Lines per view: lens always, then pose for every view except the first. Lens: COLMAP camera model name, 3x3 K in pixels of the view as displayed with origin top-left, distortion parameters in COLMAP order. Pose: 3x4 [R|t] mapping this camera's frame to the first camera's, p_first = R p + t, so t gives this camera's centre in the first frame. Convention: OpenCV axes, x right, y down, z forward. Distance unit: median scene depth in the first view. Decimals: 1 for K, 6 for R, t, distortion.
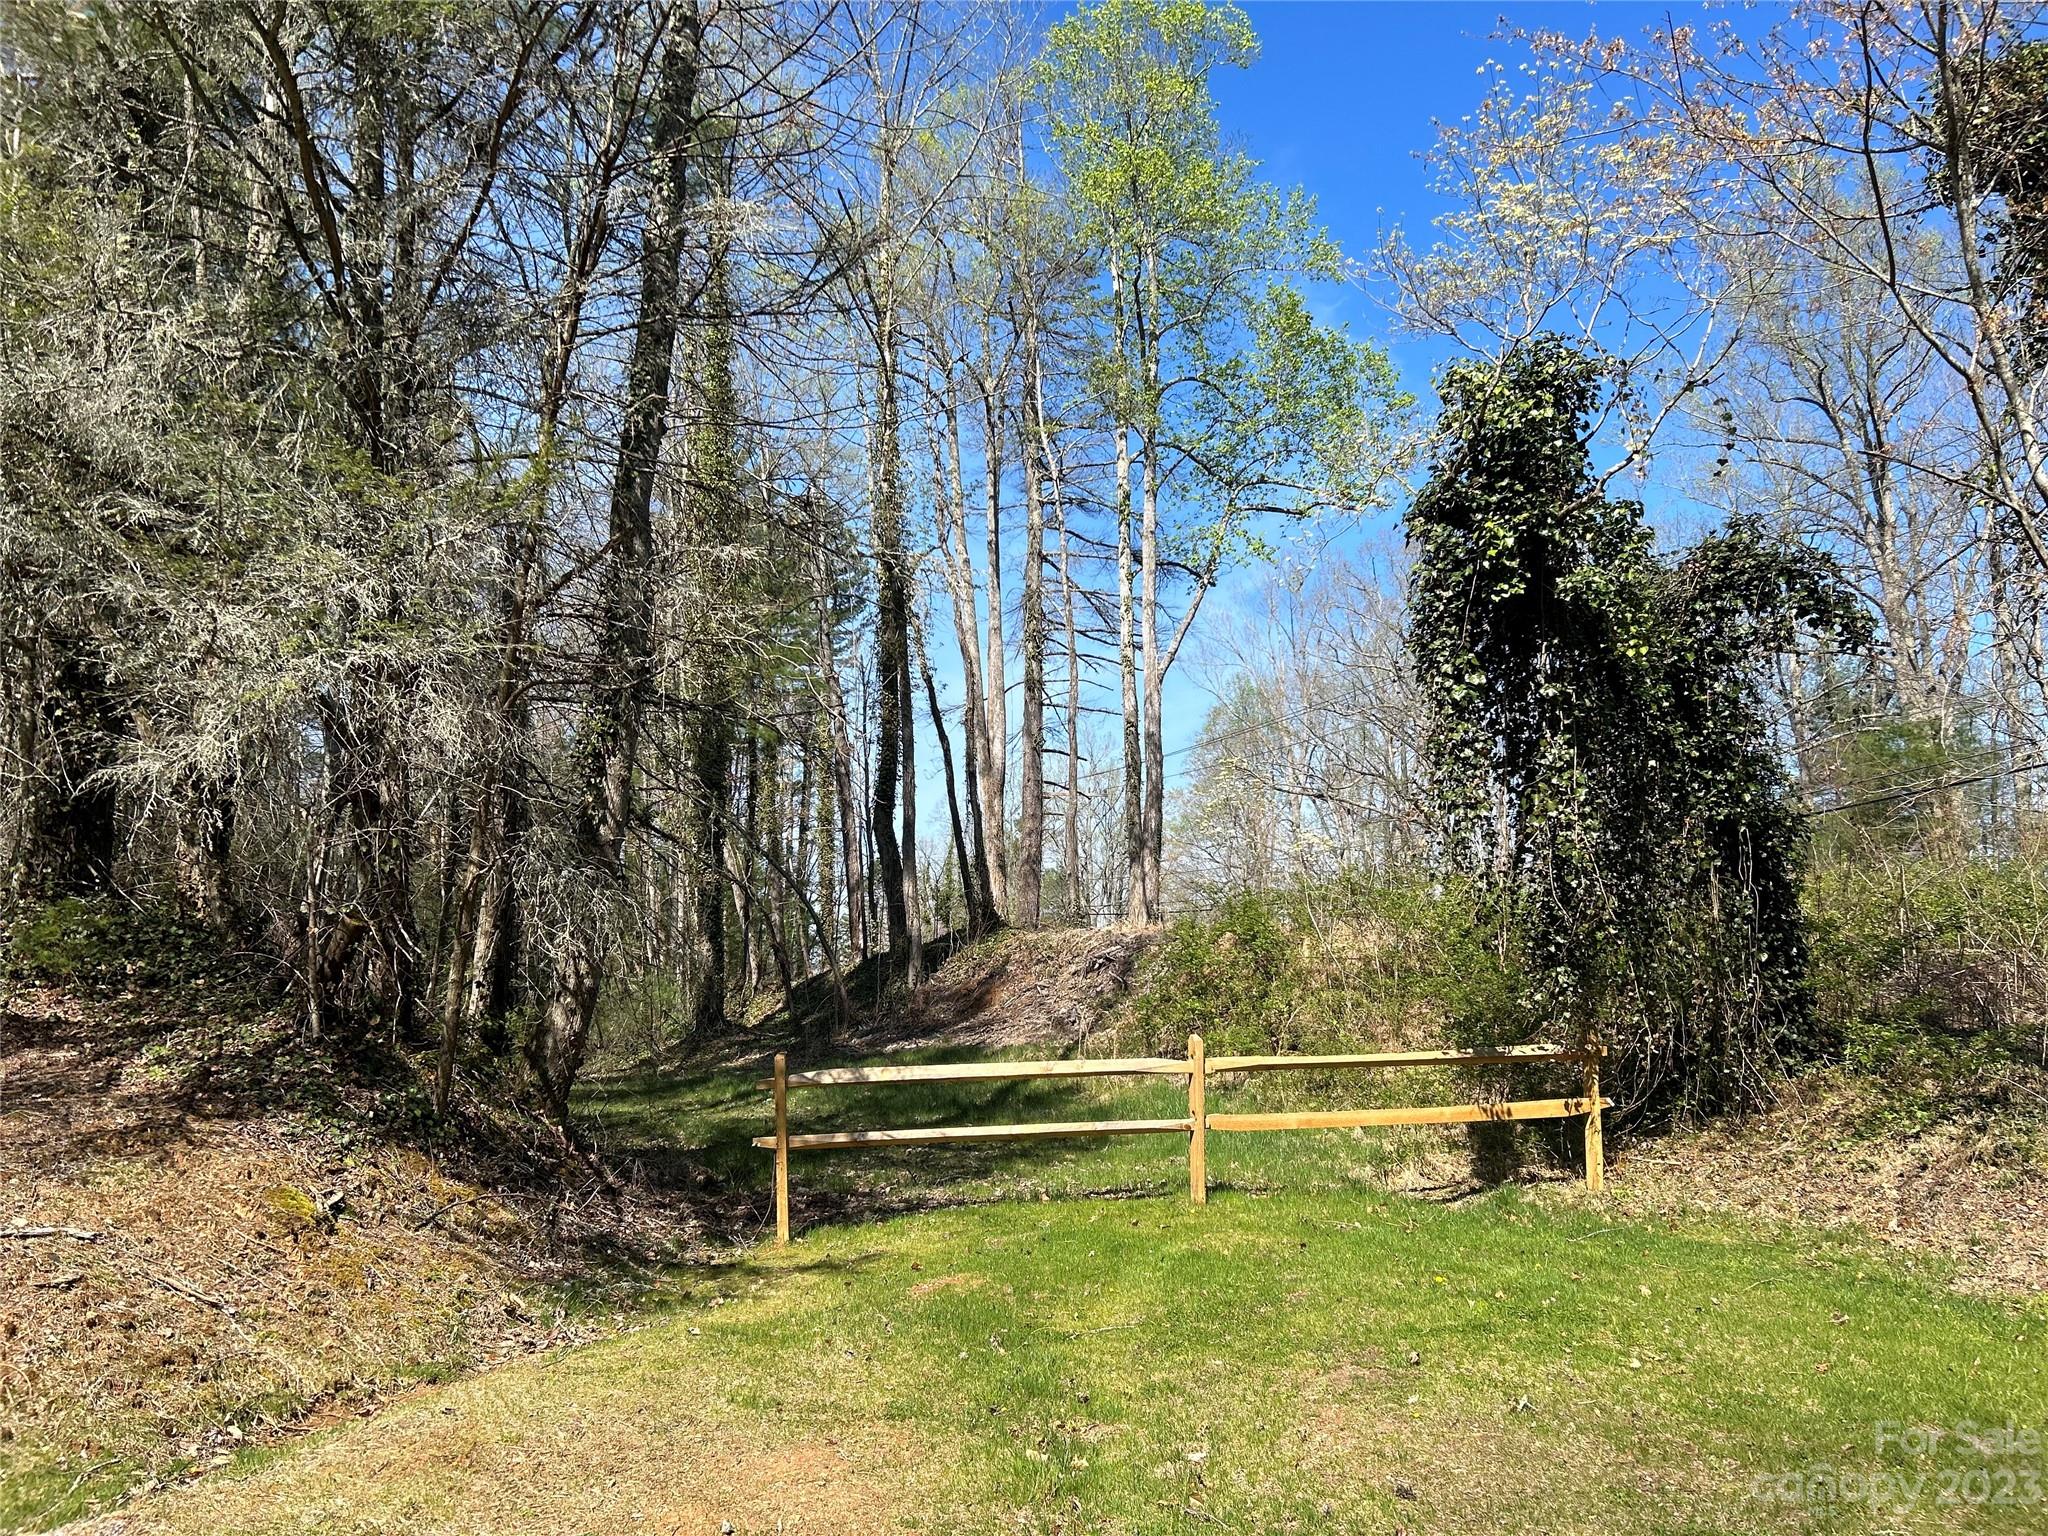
lens RADIAL K [[1565.4, 0, 1035.7], [0, 1565.4, 775.0], [0, 0, 1]] dist [0.052794, -0.042797]
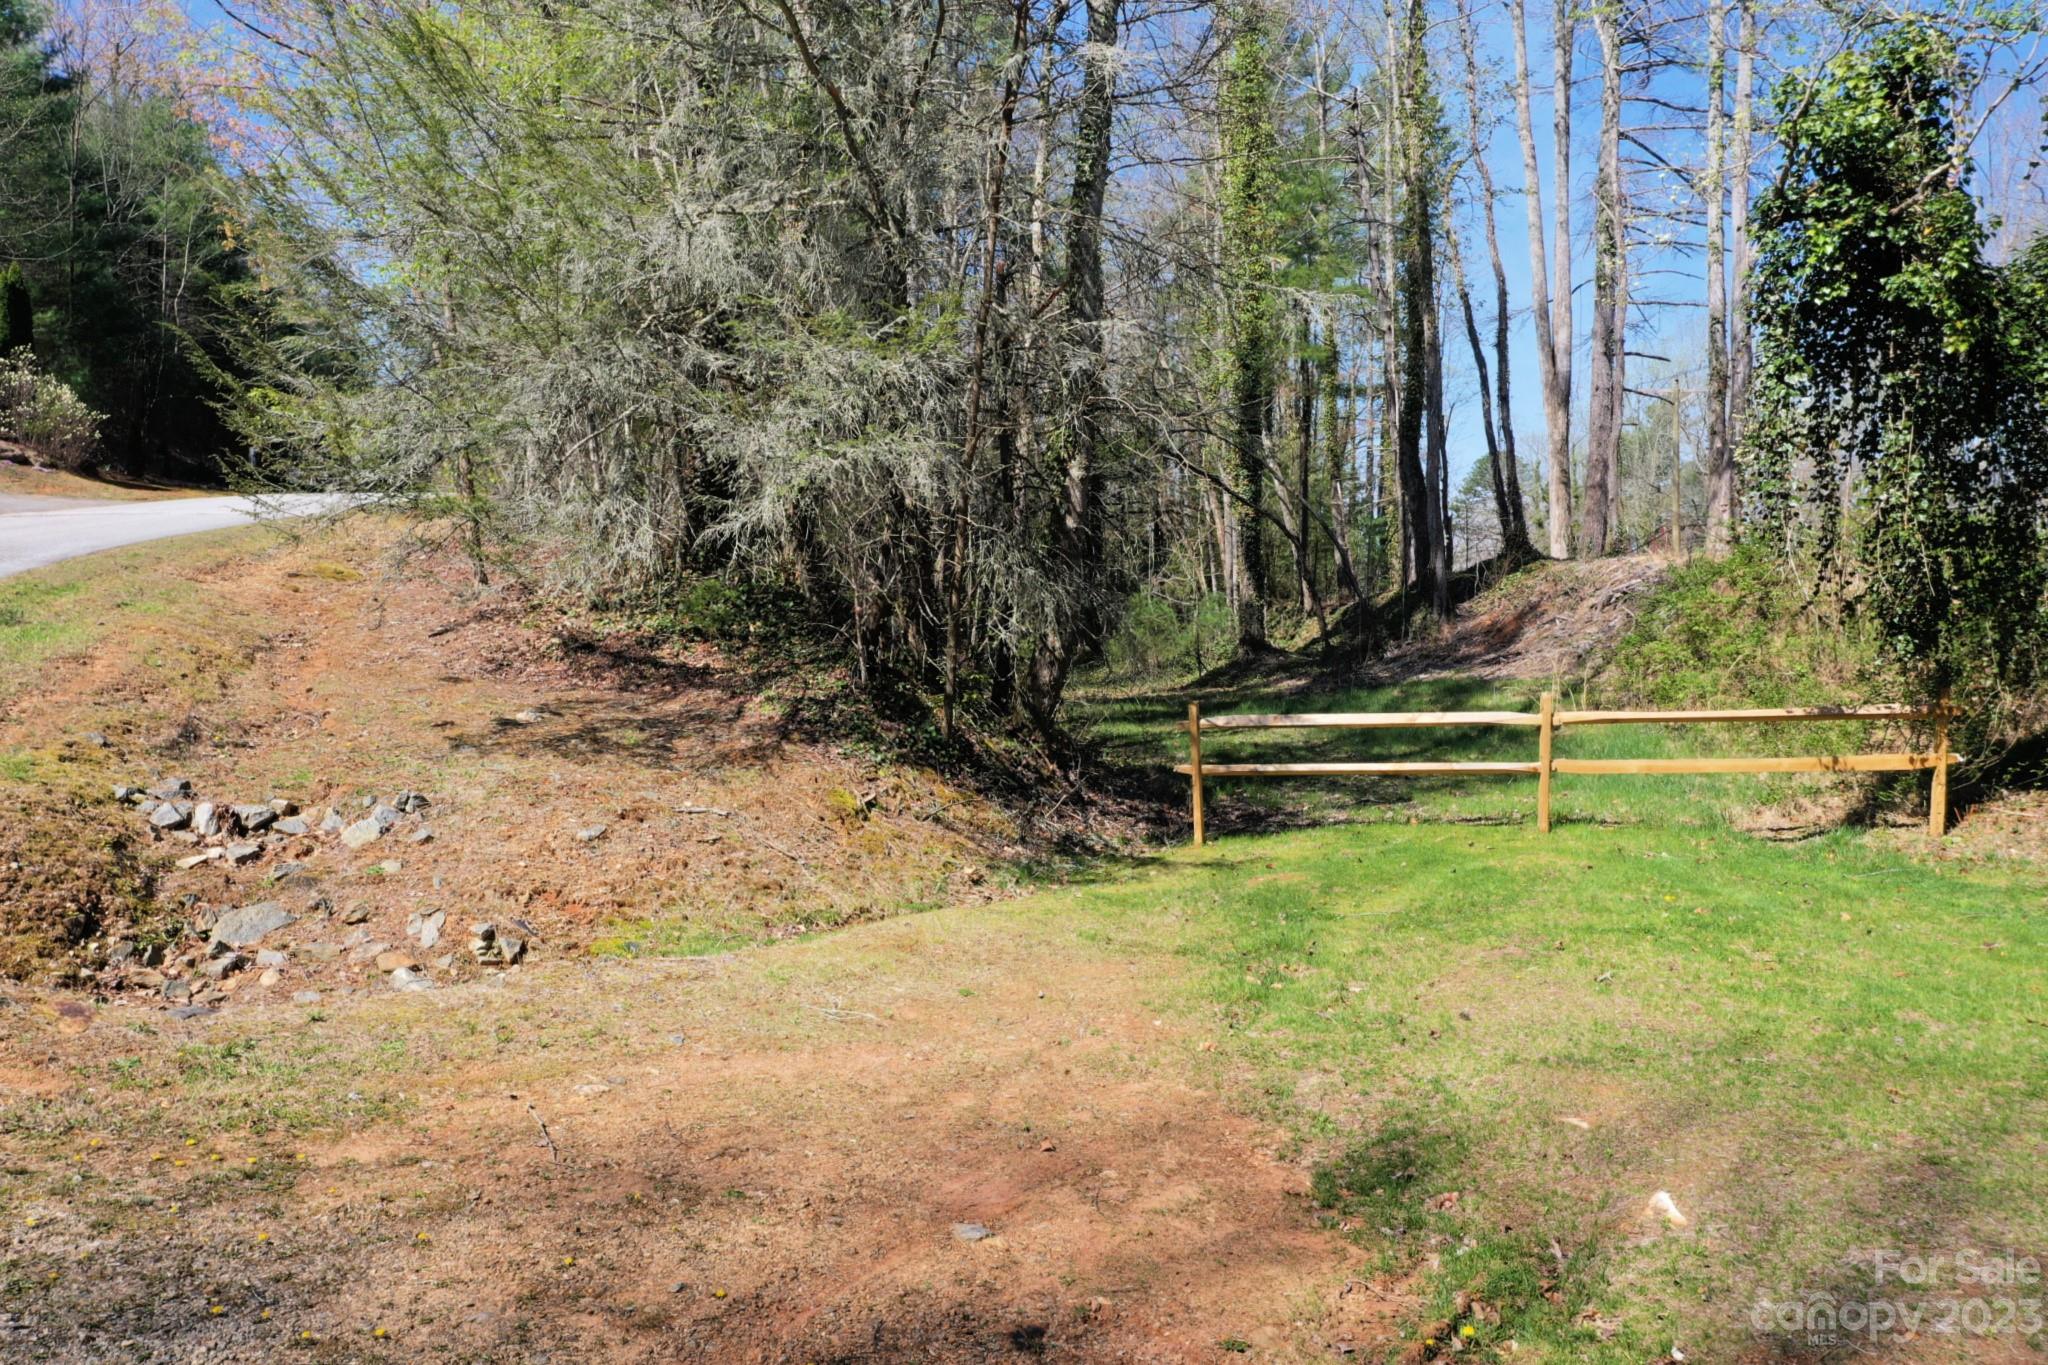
lens RADIAL K [[1644.2, 0, 1022.8], [0, 1644.2, 679.6], [0, 0, 1]] dist [0.005994, -0.005189]
pose [[0.931160, 0.014924, -0.364304, 0.201891], [0.052440, 0.983292, 0.174318, -0.083553], [0.360819, -0.181423, 0.914820, -0.276103]]
